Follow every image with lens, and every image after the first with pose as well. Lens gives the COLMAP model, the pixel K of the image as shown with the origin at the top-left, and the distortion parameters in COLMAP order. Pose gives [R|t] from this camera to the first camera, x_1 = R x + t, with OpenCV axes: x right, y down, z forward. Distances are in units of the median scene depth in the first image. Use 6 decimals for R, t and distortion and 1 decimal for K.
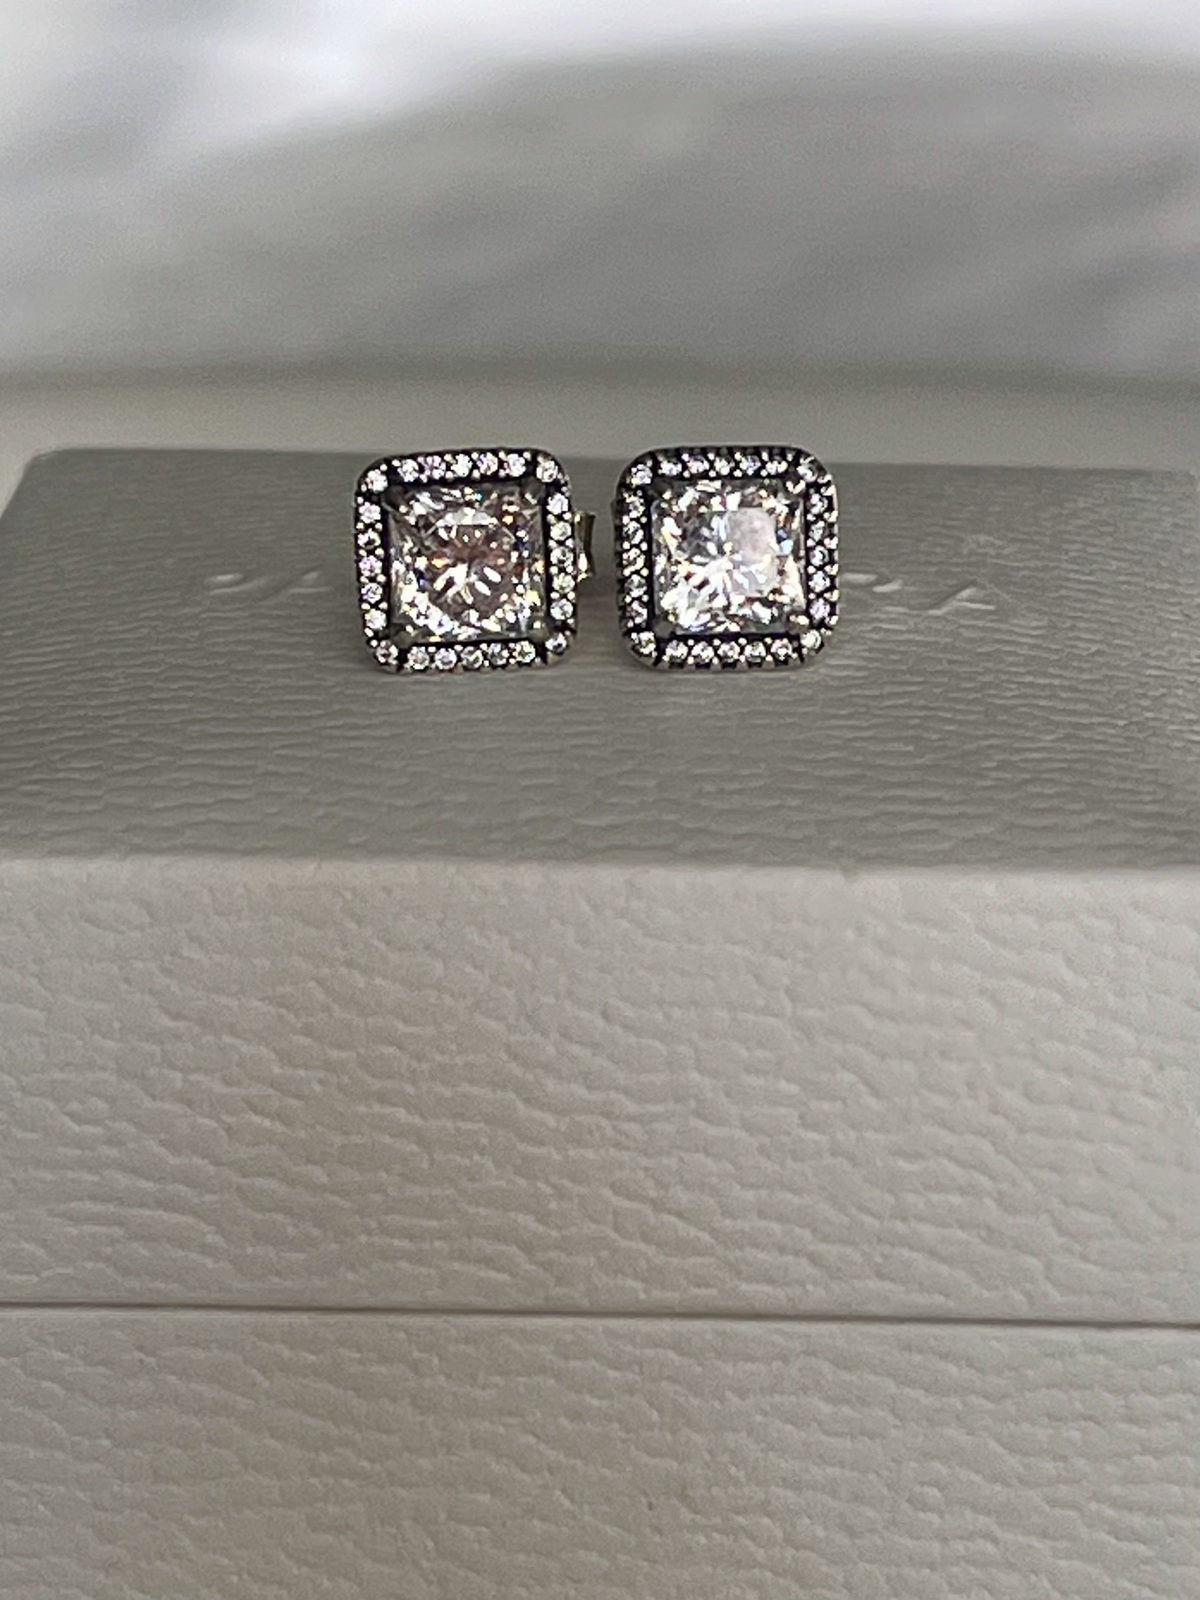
lens RADIAL K [[5434.1, 0, 600.0], [0, 5434.1, 800.0], [0, 0, 1]] dist [0.032421, 0.555648]
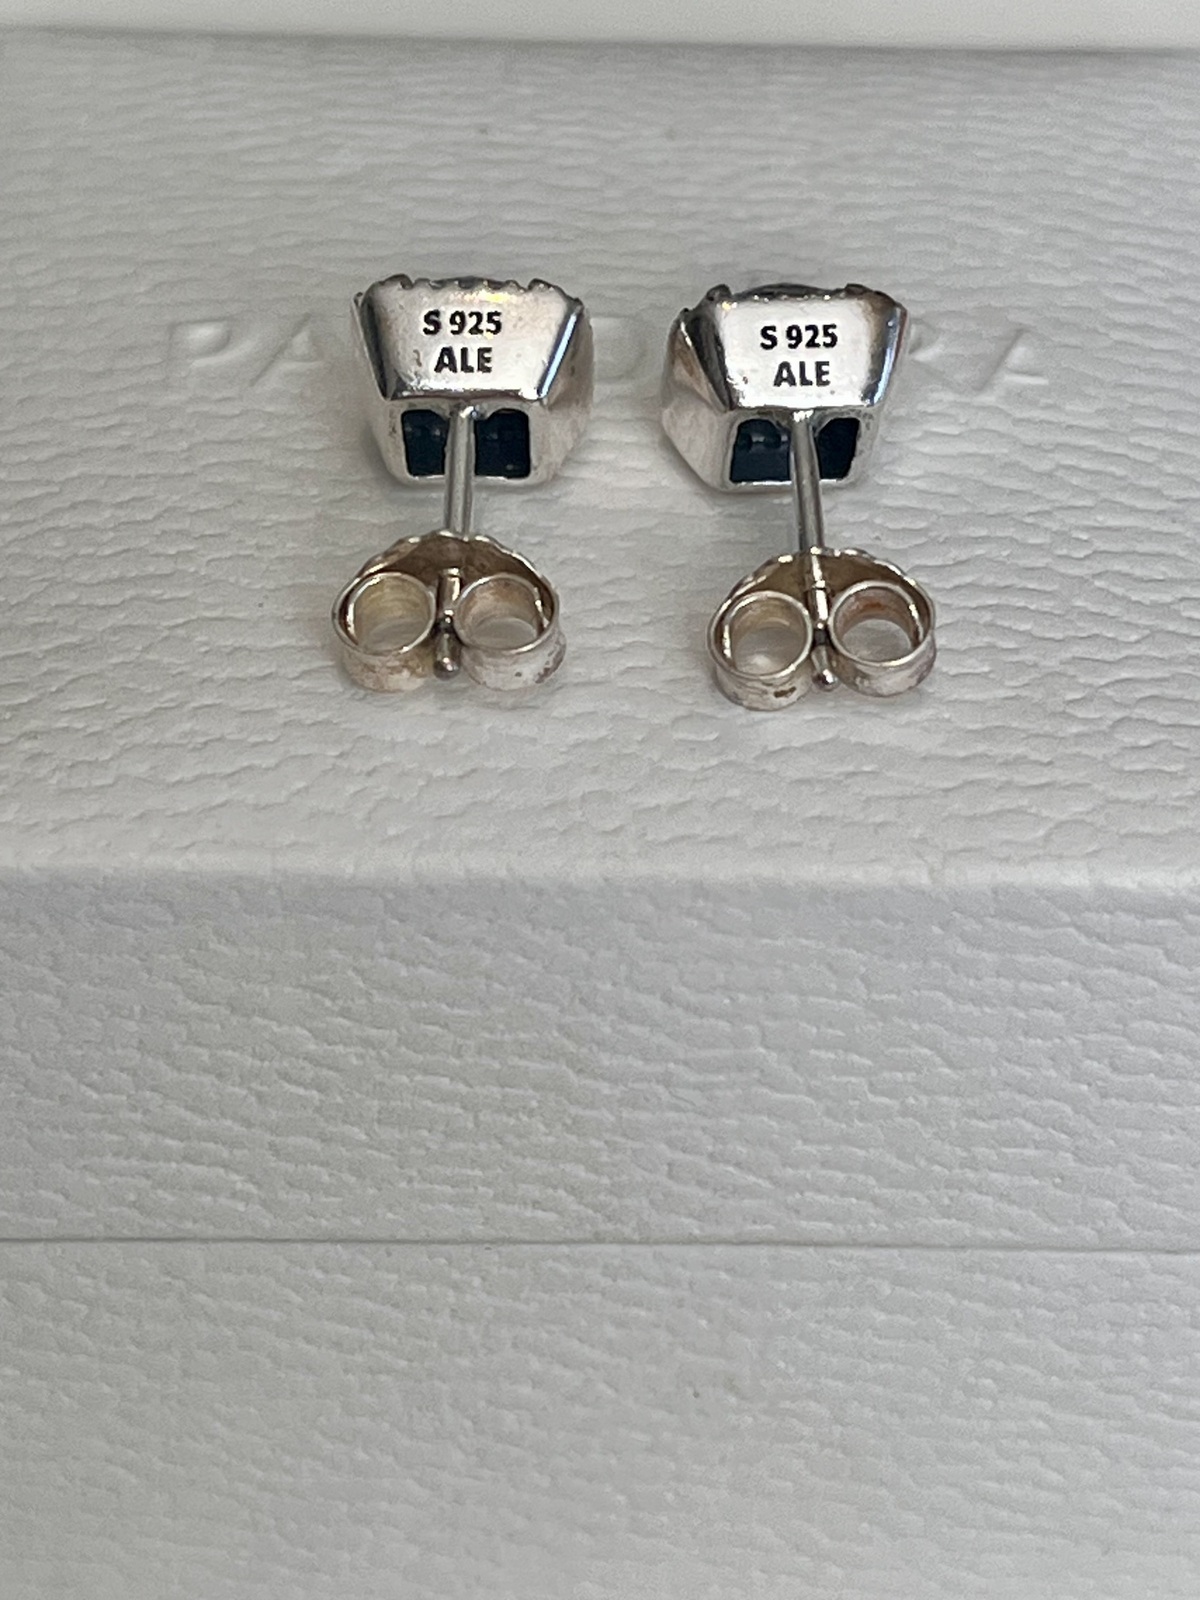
lens RADIAL K [[4576.0, 0, 600.0], [0, 4576.0, 800.0], [0, 0, 1]] dist [0.114581, 0.313238]
pose [[0.998342, -0.020456, 0.053802, -0.051131], [0.000985, 0.940652, 0.339370, -0.254991], [-0.057551, -0.338754, 0.939113, 0.271732]]
